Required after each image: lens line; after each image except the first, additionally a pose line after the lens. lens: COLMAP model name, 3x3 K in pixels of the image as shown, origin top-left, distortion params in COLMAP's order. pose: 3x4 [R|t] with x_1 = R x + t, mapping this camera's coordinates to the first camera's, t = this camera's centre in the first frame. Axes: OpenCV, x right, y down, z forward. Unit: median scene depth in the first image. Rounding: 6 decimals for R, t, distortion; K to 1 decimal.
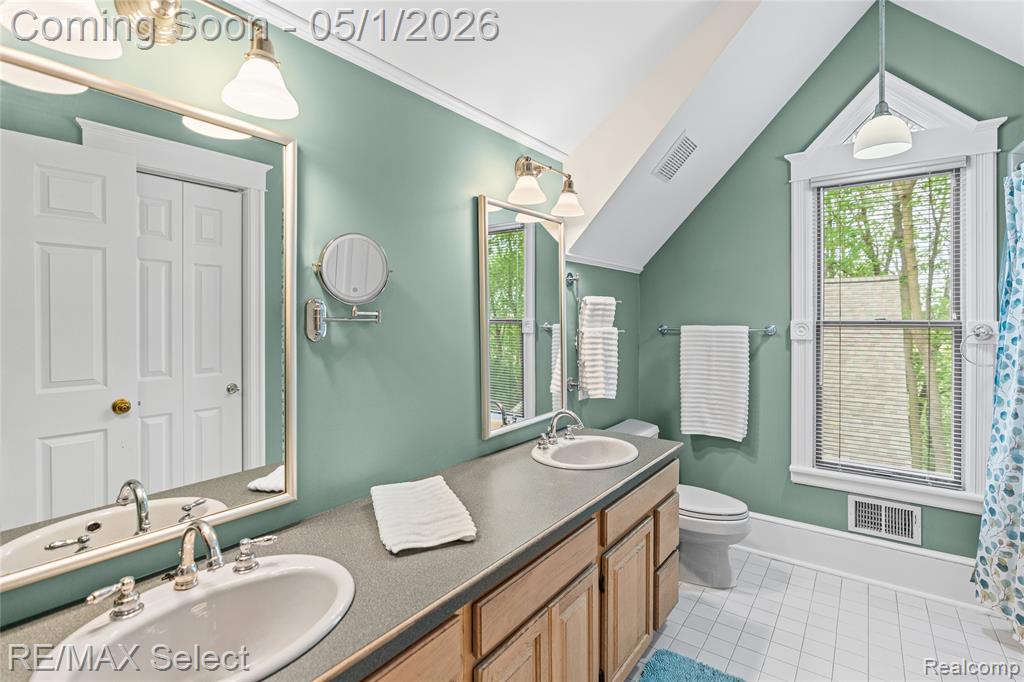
lens RADIAL K [[479.1, 0, 510.5], [0, 479.1, 311.4], [0, 0, 1]] dist [-0.003790, 0.000604]
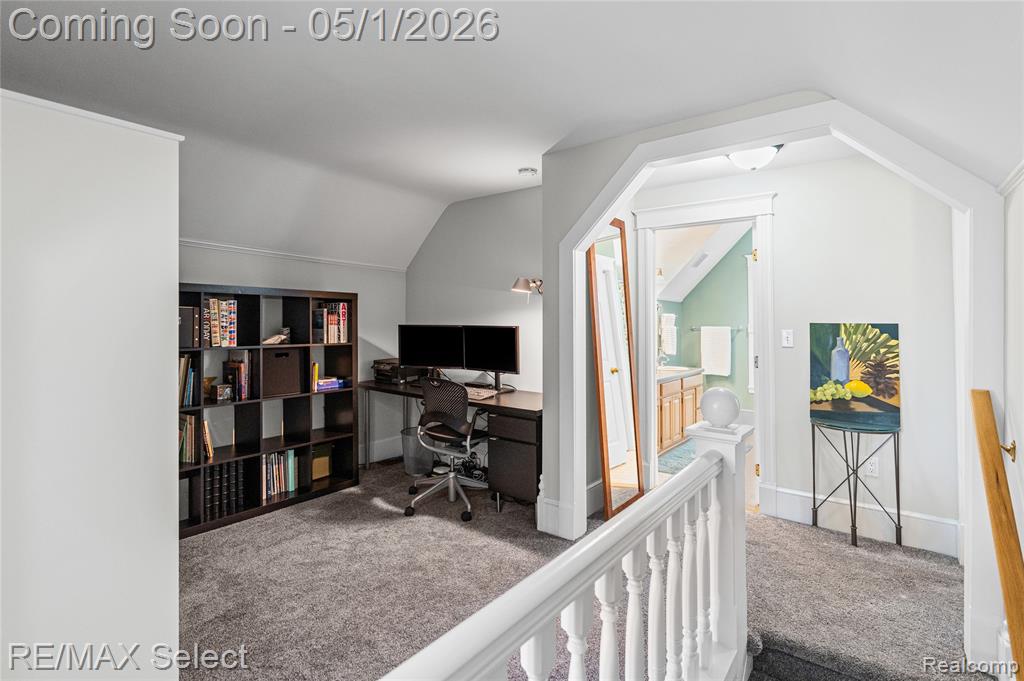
lens RADIAL K [[479.1, 0, 510.5], [0, 479.1, 310.9], [0, 0, 1]] dist [-0.003790, 0.000604]
pose [[0.999918, 0.005496, -0.011597, -0.595219], [-0.005722, 0.999793, -0.019541, 0.006170], [0.011487, 0.019605, 0.999742, -1.459130]]
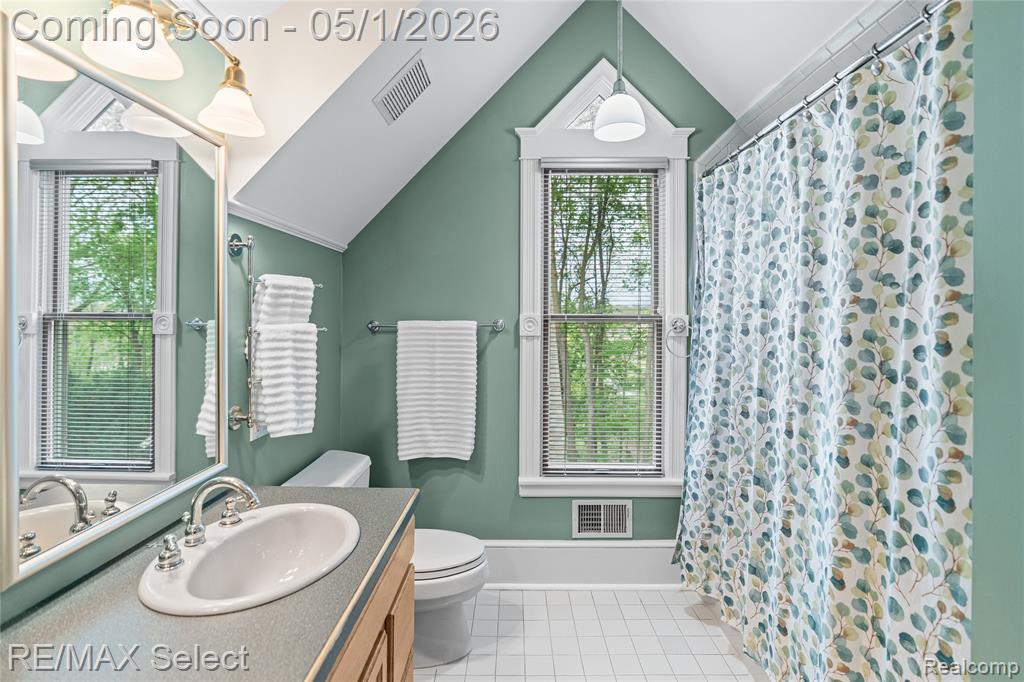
lens RADIAL K [[479.1, 0, 510.5], [0, 479.1, 311.4], [0, 0, 1]] dist [-0.003790, 0.000604]
pose [[0.802102, 0.007792, 0.597137, 0.042684], [-0.010818, 0.999940, 0.001483, 0.012712], [-0.597090, -0.007649, 0.802138, 0.310207]]
